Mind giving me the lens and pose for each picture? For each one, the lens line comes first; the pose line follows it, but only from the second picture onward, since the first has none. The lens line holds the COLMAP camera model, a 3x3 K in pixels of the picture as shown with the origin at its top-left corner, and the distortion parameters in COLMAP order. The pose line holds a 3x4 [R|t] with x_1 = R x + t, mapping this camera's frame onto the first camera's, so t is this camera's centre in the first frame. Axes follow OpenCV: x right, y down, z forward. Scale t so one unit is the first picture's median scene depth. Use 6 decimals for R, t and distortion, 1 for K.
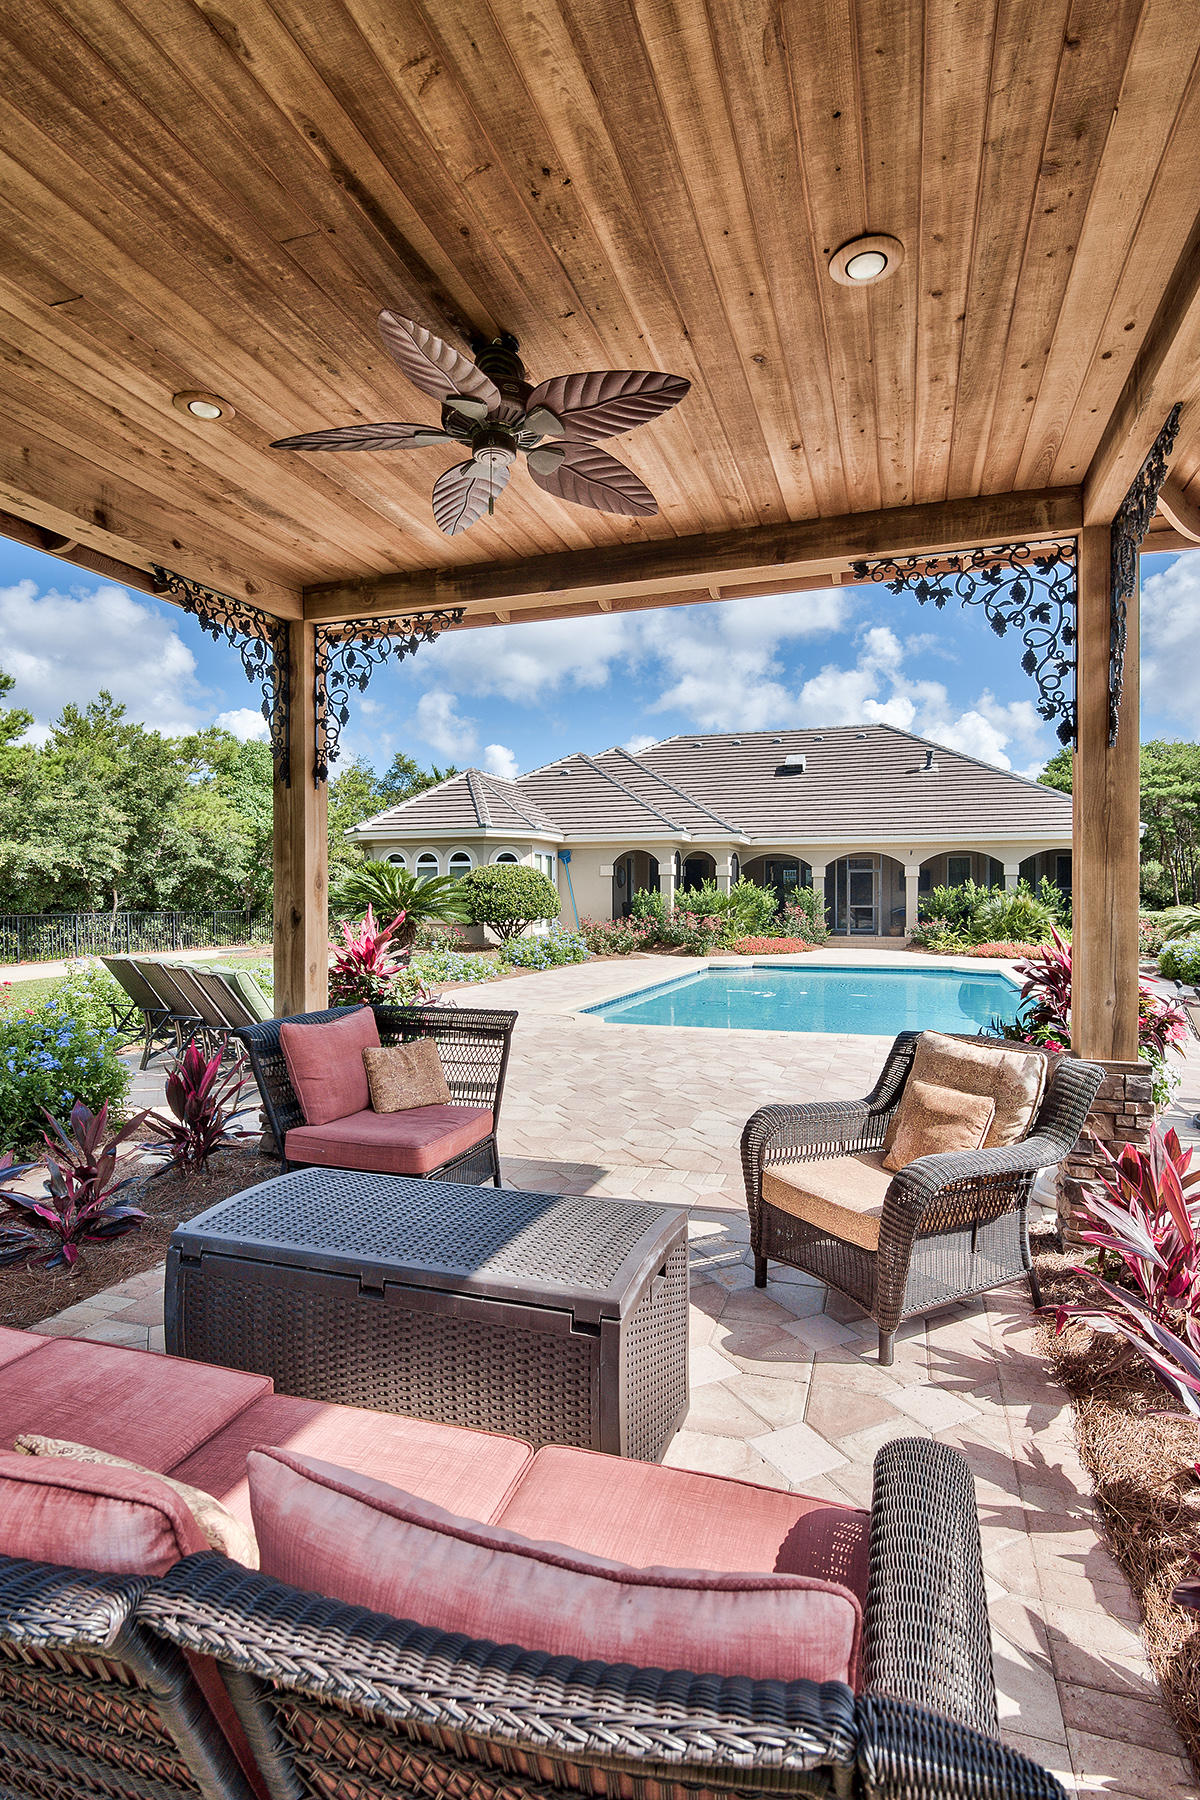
lens RADIAL K [[865.7, 0, 600.0], [0, 865.7, 900.0], [0, 0, 1]] dist [-0.012986, 0.000358]
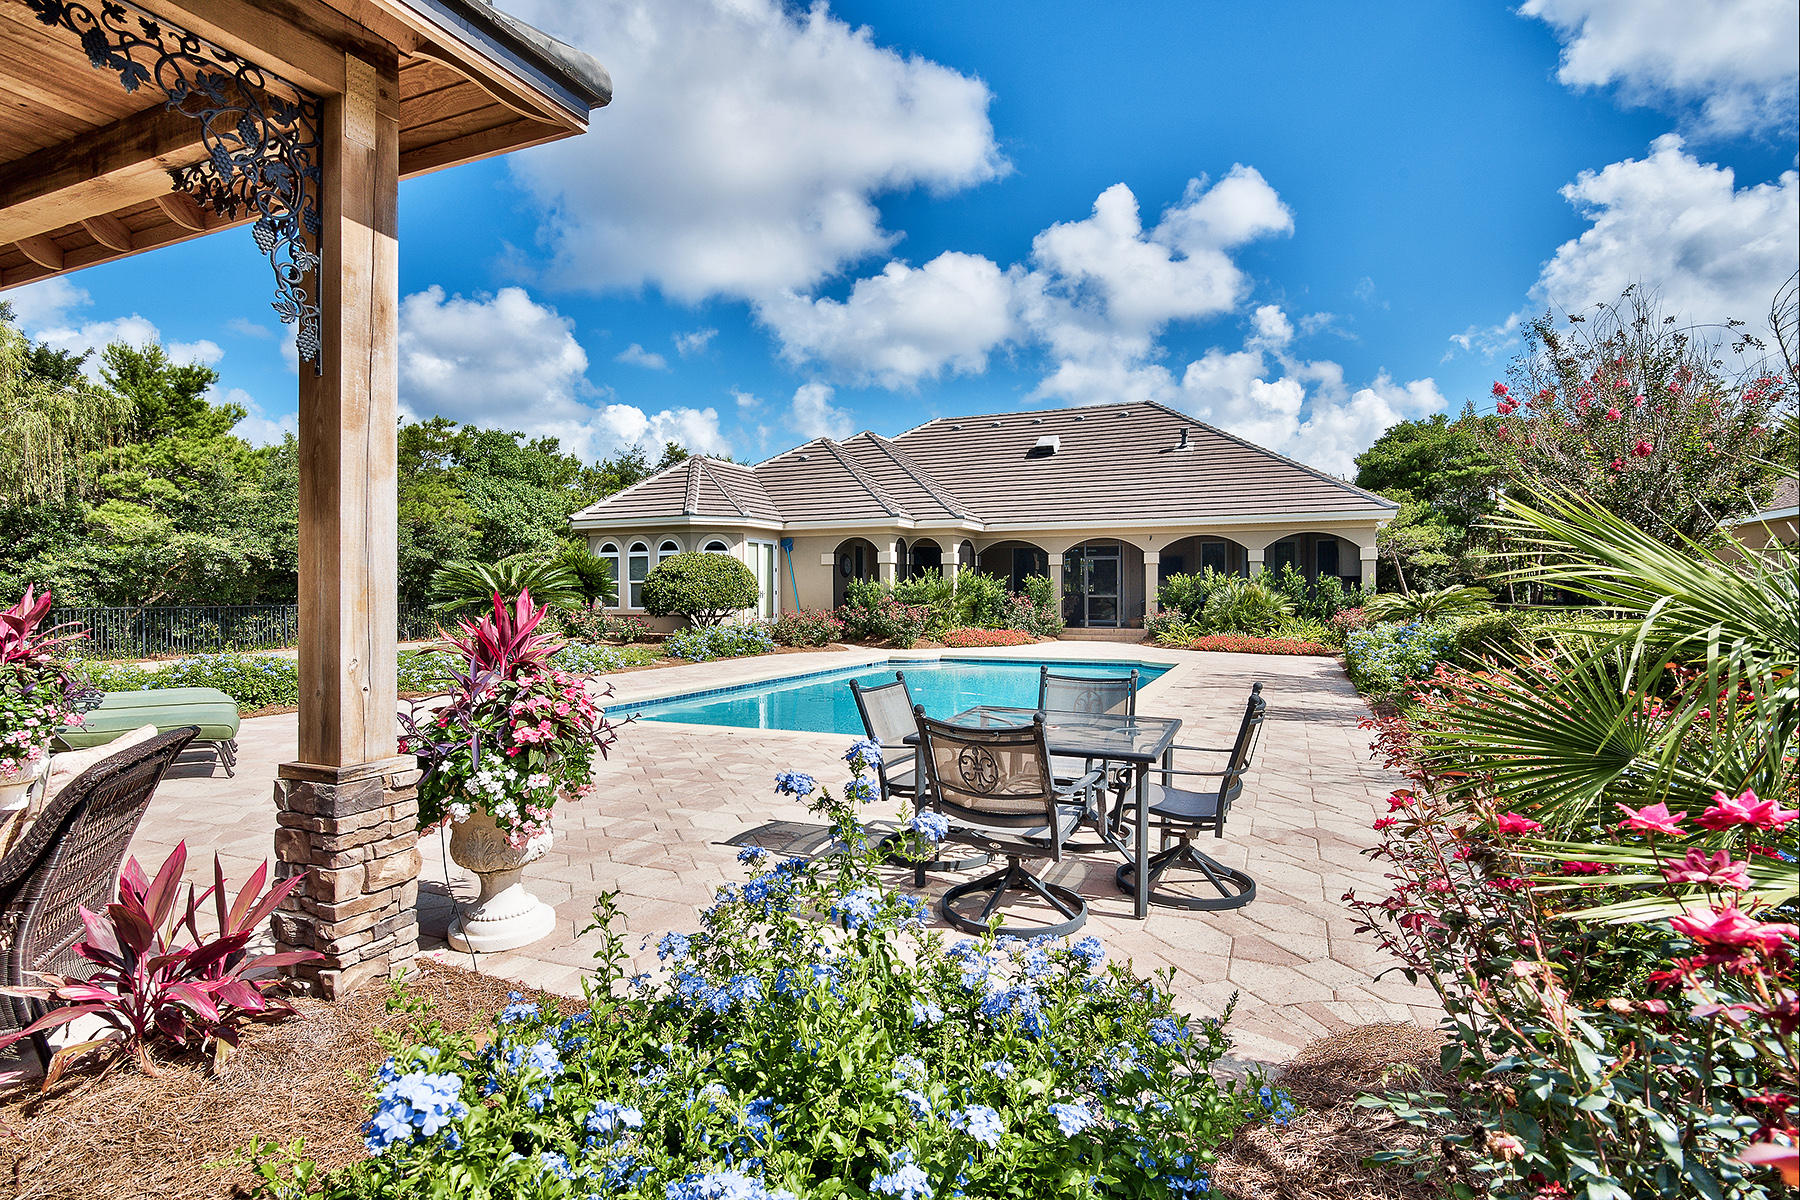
lens RADIAL K [[882.6, 0, 889.7], [0, 882.6, 600.6], [0, 0, 1]] dist [-0.018073, 0.000106]
pose [[0.997559, -0.002429, -0.069791, 0.149224], [0.003019, 0.999960, 0.008360, 0.004014], [0.069768, -0.008550, 0.997527, 0.031185]]
